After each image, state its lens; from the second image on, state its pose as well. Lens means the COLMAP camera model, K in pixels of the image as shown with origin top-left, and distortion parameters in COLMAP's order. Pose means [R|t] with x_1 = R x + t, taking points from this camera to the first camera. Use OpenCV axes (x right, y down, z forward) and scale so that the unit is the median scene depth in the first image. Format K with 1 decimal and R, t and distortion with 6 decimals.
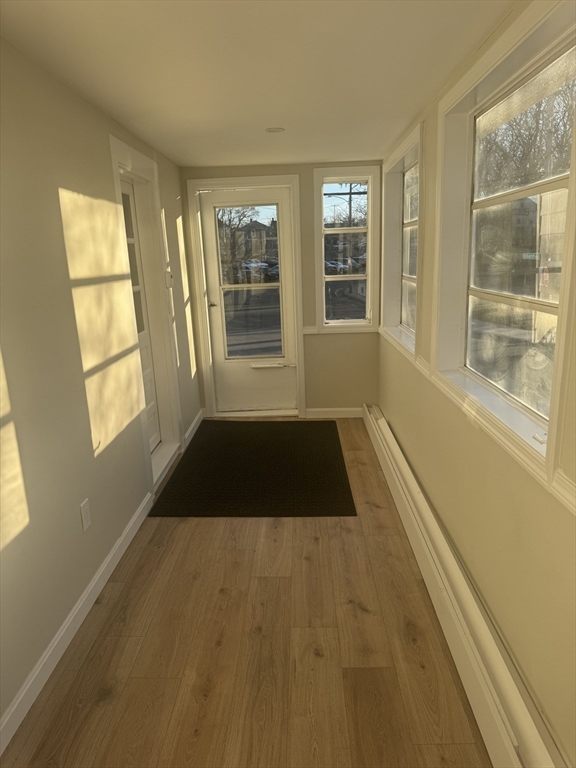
lens RADIAL K [[536.8, 0, 288.1], [0, 536.8, 384.7], [0, 0, 1]] dist [-0.007051, -0.006344]
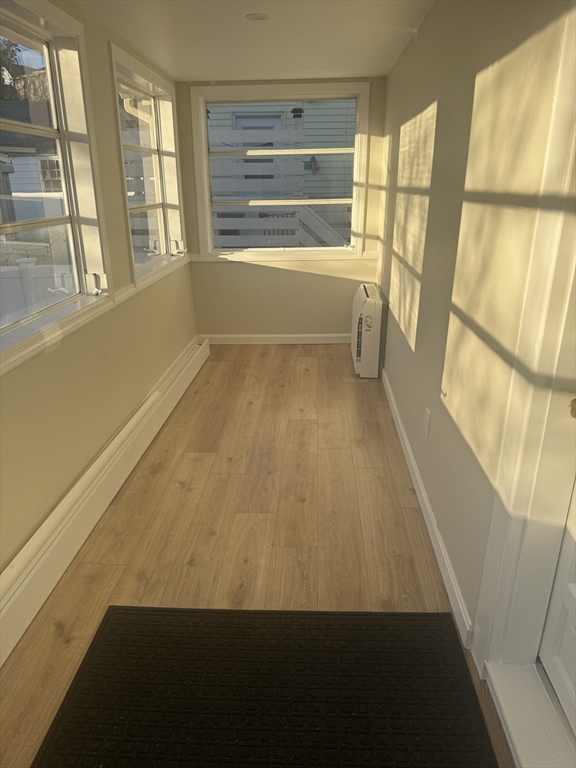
lens RADIAL K [[536.8, 0, 287.3], [0, 536.8, 385.8], [0, 0, 1]] dist [-0.007051, -0.006344]
pose [[-0.998725, 0.020998, 0.045911, -0.137863], [0.042684, 0.836823, 0.545808, -0.369457], [-0.026958, 0.547071, -0.836652, 1.679342]]
